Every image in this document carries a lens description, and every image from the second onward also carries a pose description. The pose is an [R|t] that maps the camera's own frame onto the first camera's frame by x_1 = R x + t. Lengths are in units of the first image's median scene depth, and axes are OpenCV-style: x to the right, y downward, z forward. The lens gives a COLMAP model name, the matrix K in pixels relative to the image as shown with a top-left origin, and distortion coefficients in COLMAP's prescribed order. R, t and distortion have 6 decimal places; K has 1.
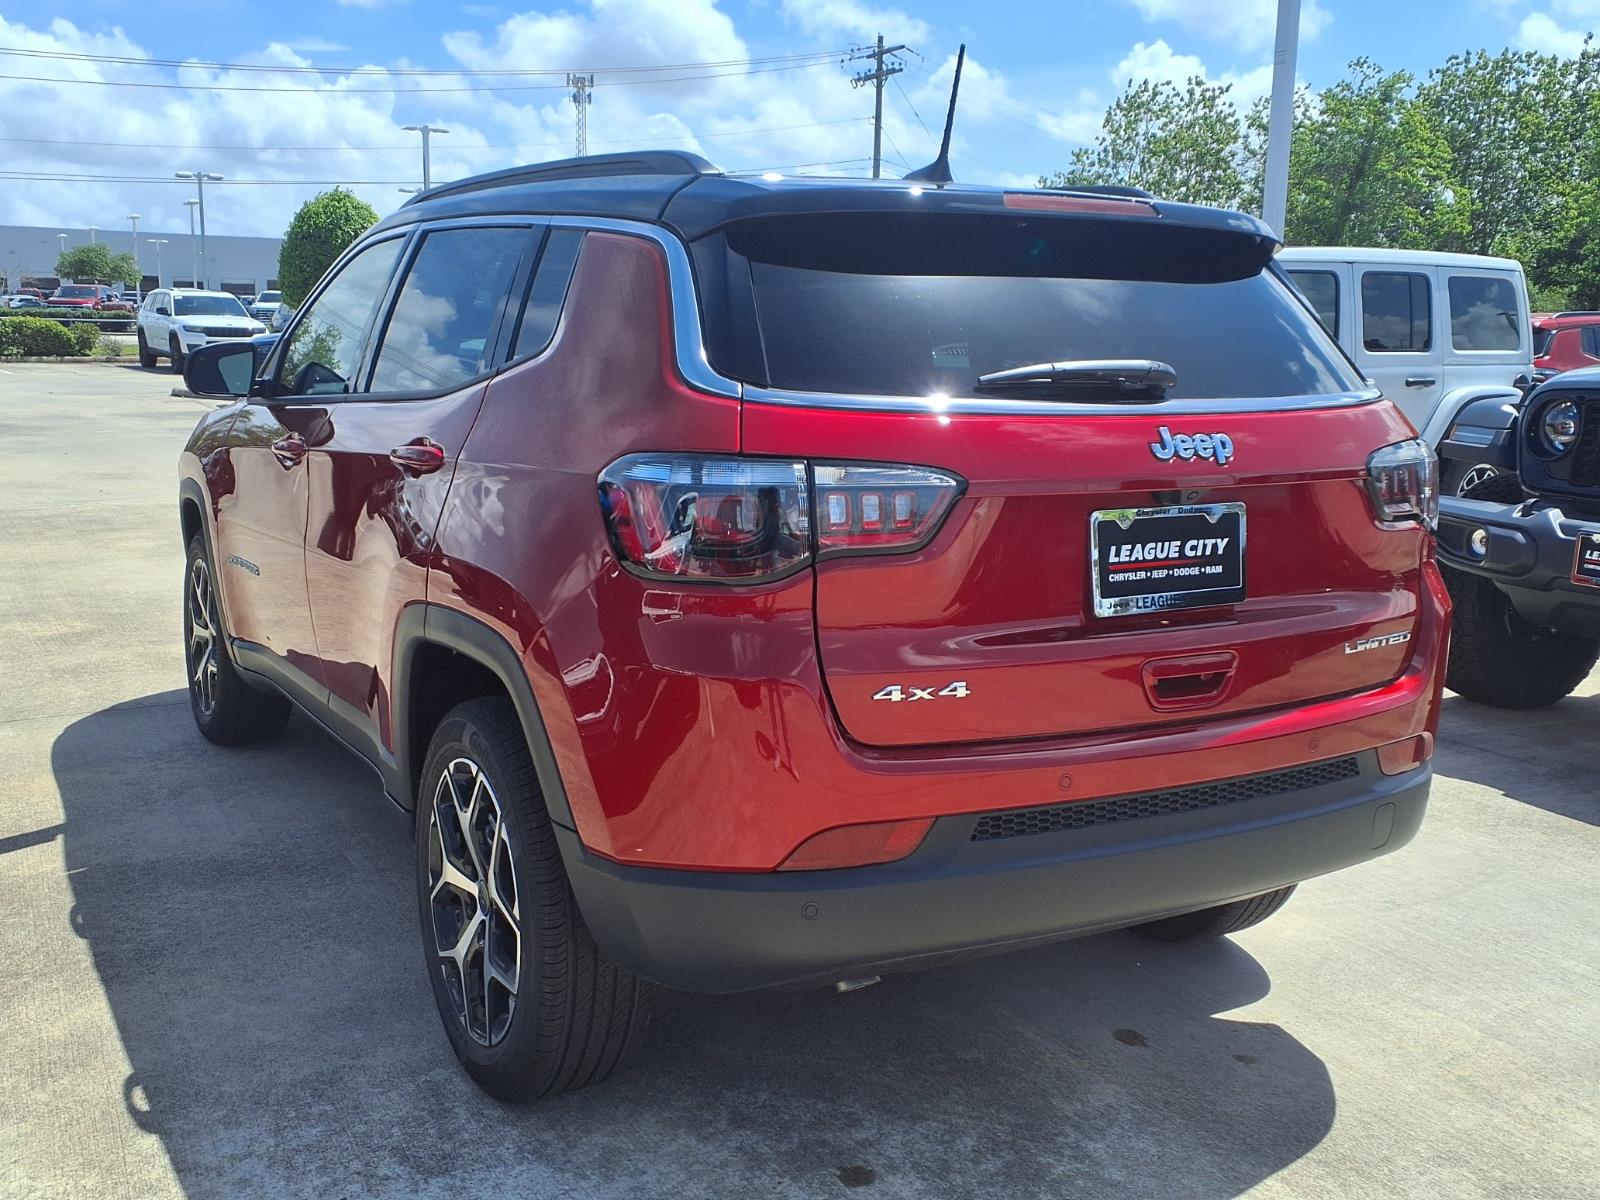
lens RADIAL K [[1554.3, 0, 745.2], [0, 1554.3, 593.2], [0, 0, 1]] dist [0.119279, -0.229211]
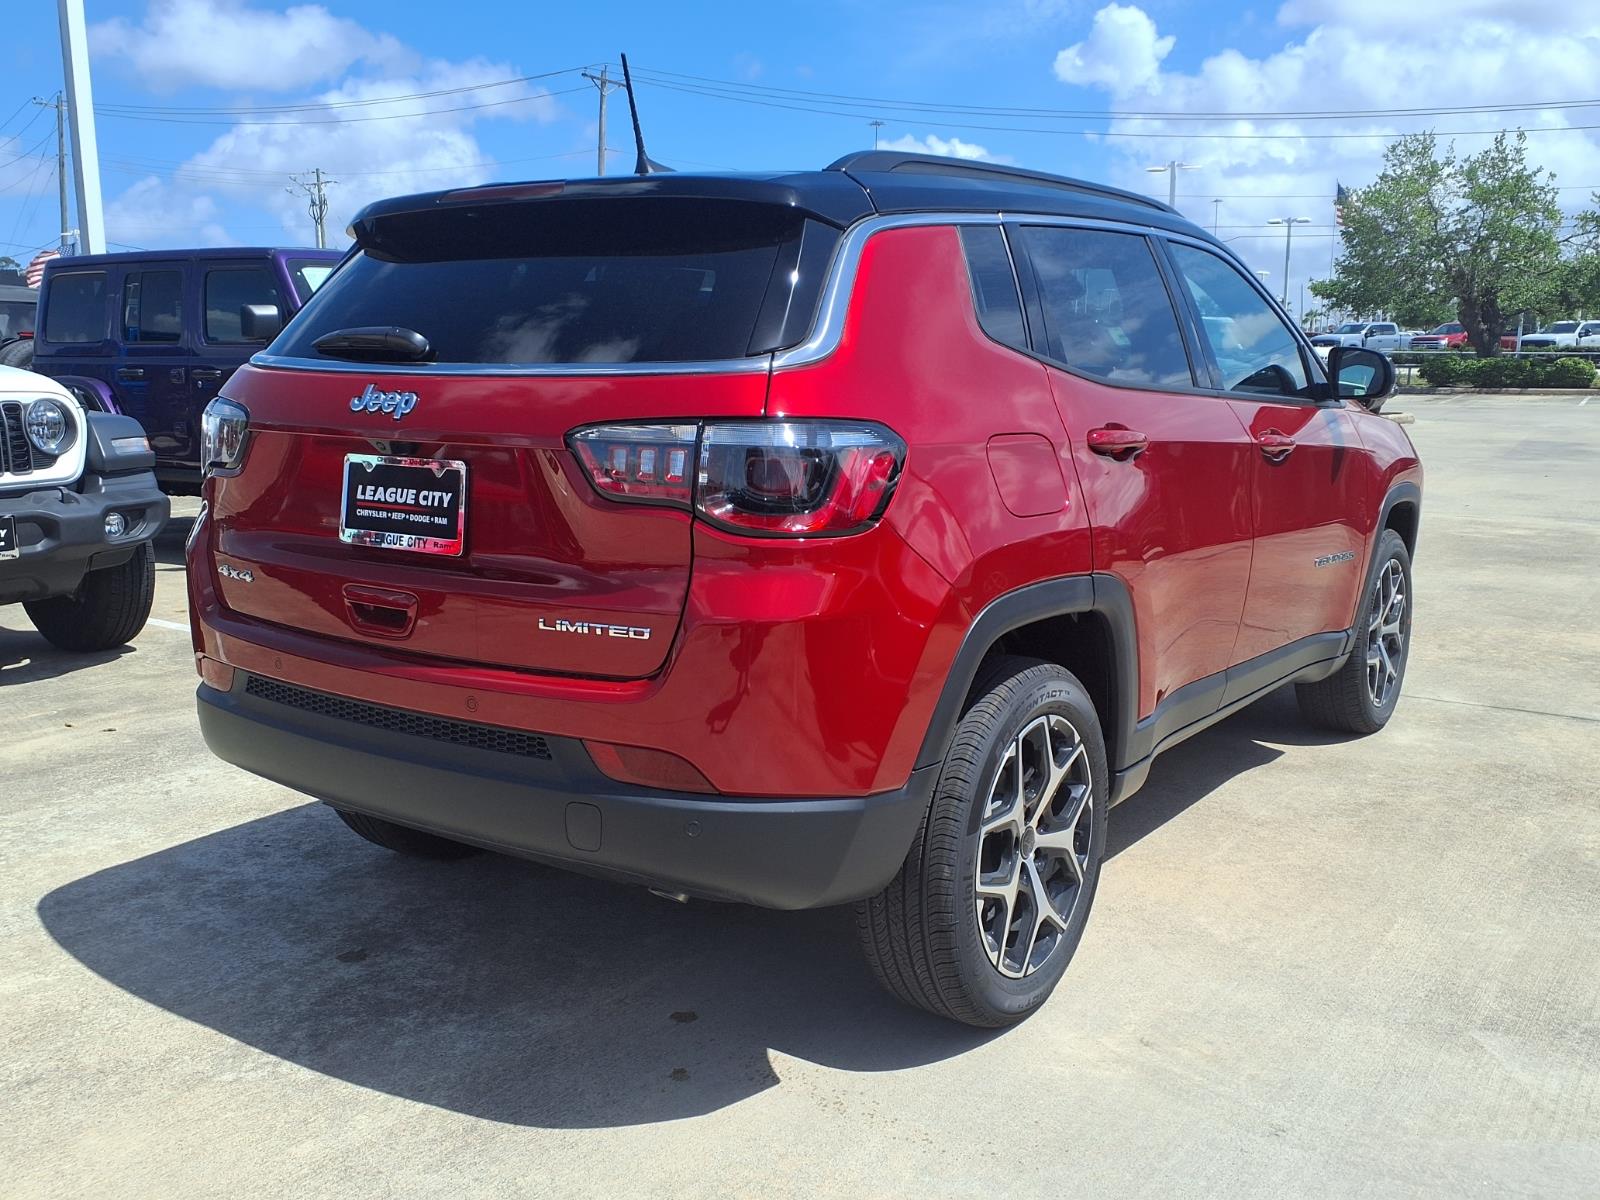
lens RADIAL K [[1389.1, 0, 708.1], [0, 1389.1, 582.2], [0, 0, 1]] dist [0.089907, -0.103074]
pose [[0.429592, 0.139208, -0.892229, 1.260291], [-0.141412, 0.986227, 0.085786, -0.083062], [0.891882, 0.089319, 0.443361, 0.757259]]
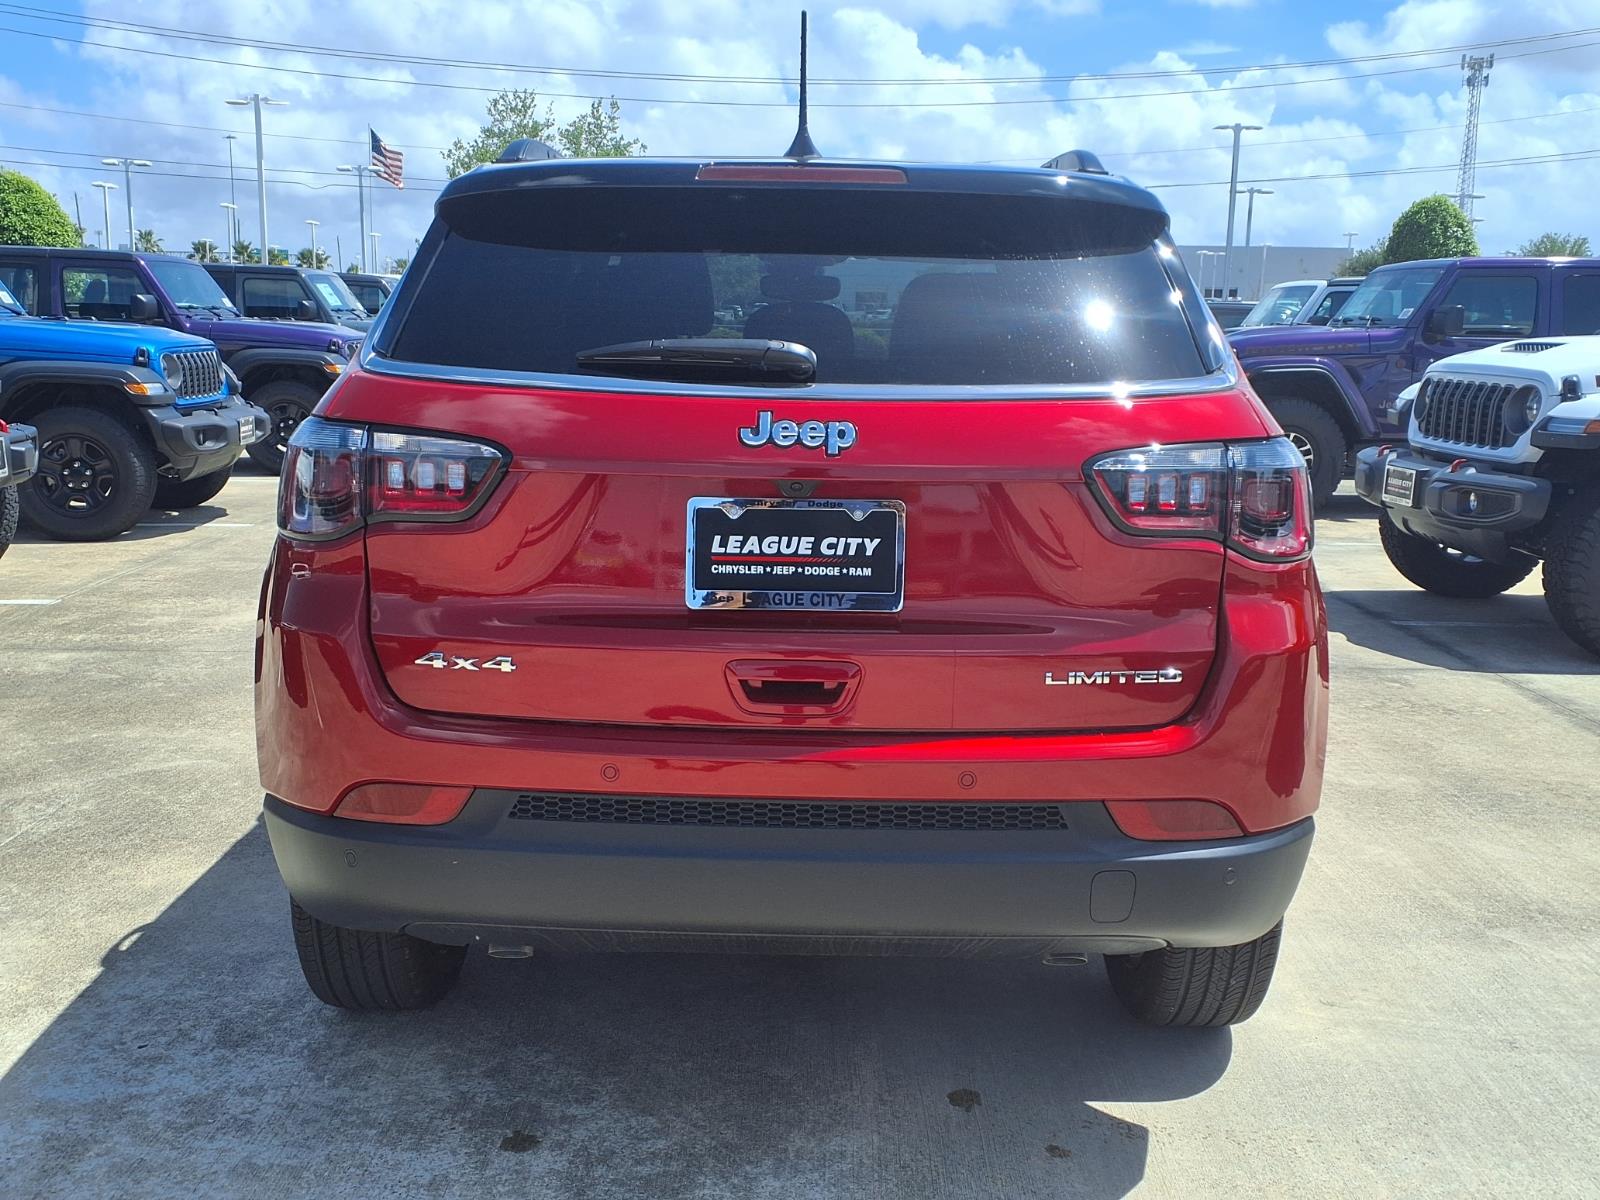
lens RADIAL K [[1554.3, 0, 745.2], [0, 1554.3, 593.2], [0, 0, 1]] dist [0.119279, -0.229211]
pose [[0.867127, 0.085537, -0.490687, 0.695898], [-0.087078, 0.996006, 0.019743, -0.015156], [0.490416, 0.025609, 0.871112, 0.188831]]
